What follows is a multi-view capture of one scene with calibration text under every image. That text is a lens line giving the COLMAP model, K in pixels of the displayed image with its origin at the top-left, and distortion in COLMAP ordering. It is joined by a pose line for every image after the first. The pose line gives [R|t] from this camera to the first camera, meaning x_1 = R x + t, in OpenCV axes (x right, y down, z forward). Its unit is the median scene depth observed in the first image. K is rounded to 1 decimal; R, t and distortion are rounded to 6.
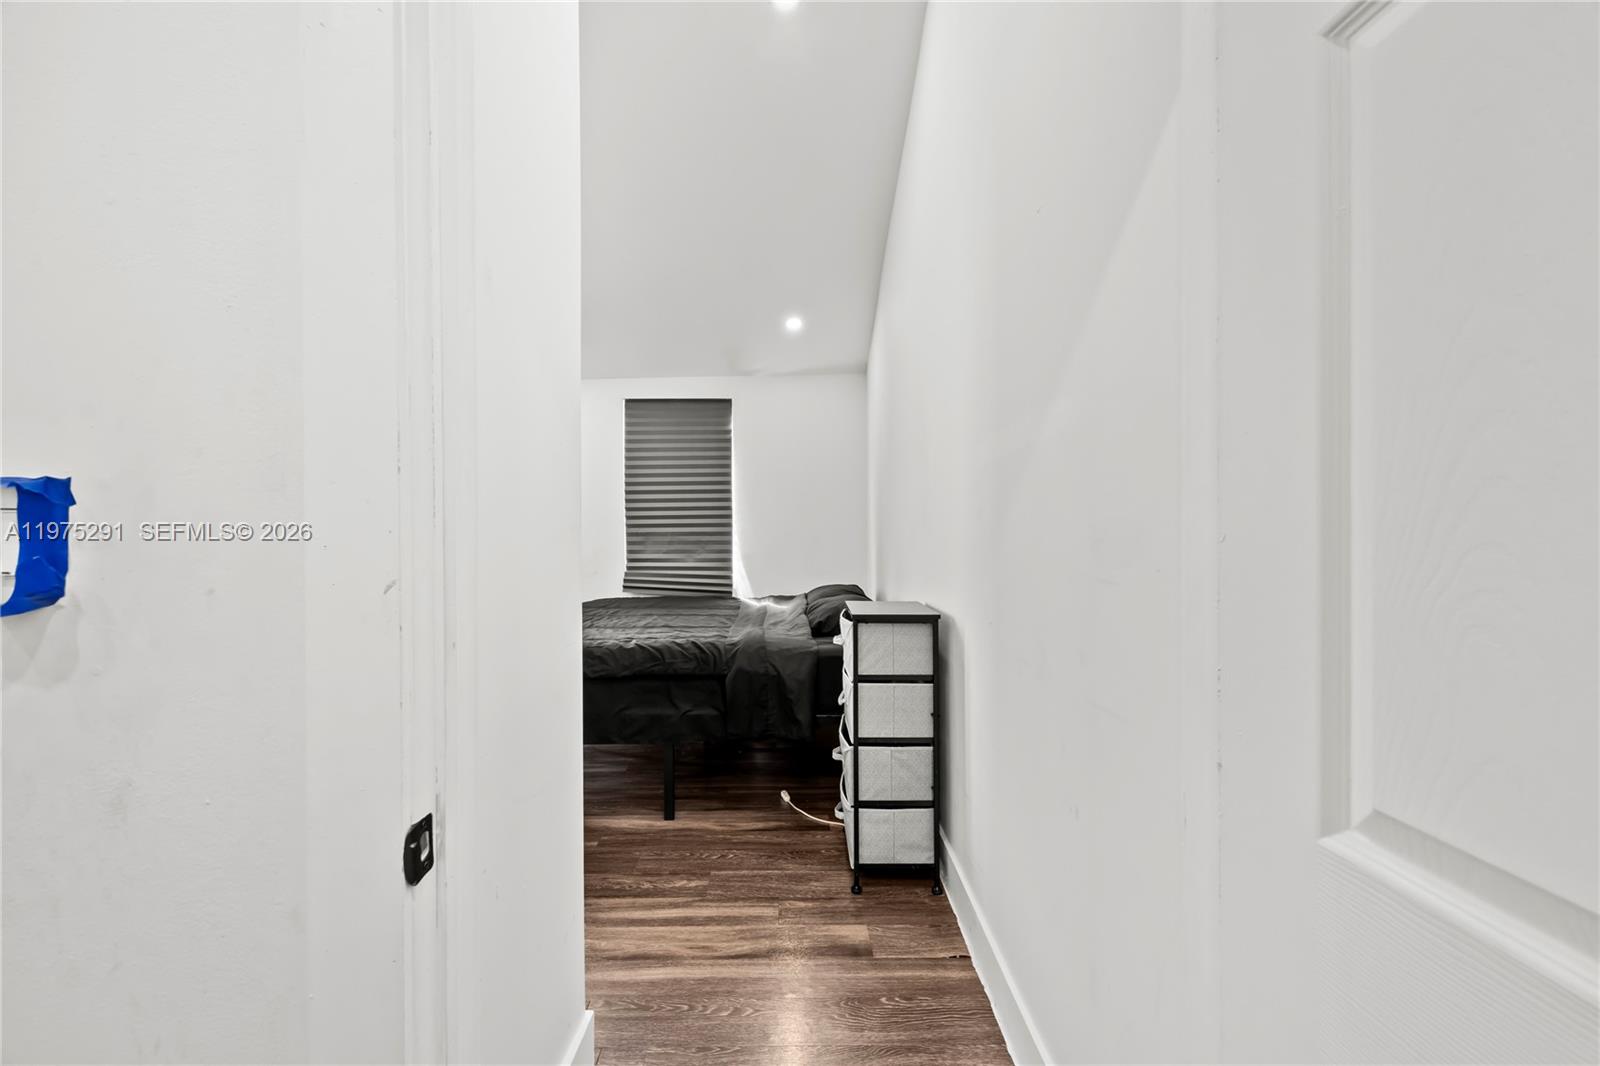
lens RADIAL K [[634.0, 0, 802.1], [0, 634.0, 544.1], [0, 0, 1]] dist [0.000848, 0.000201]
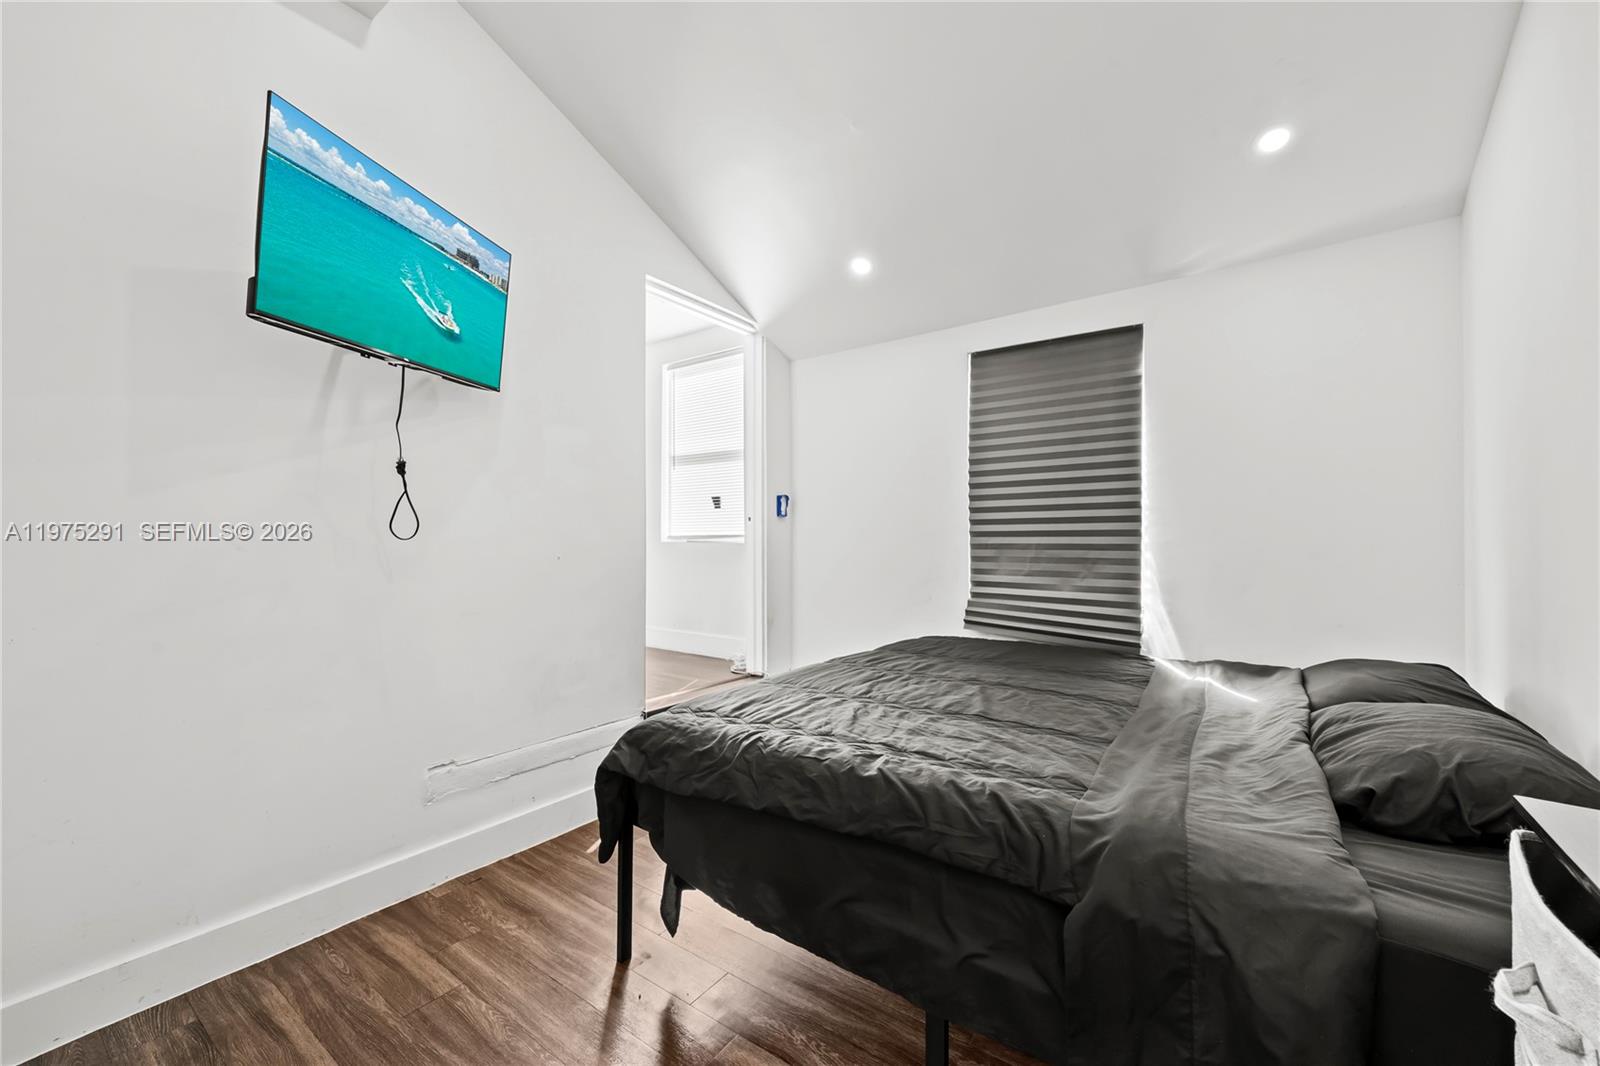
lens RADIAL K [[641.7, 0, 795.9], [0, 641.7, 533.4], [0, 0, 1]] dist [0.001911, 0.000336]
pose [[0.801930, 0.003465, -0.597408, -0.009935], [-0.023834, 0.999373, -0.026196, -0.006354], [0.596943, 0.035246, 0.801509, 0.324356]]
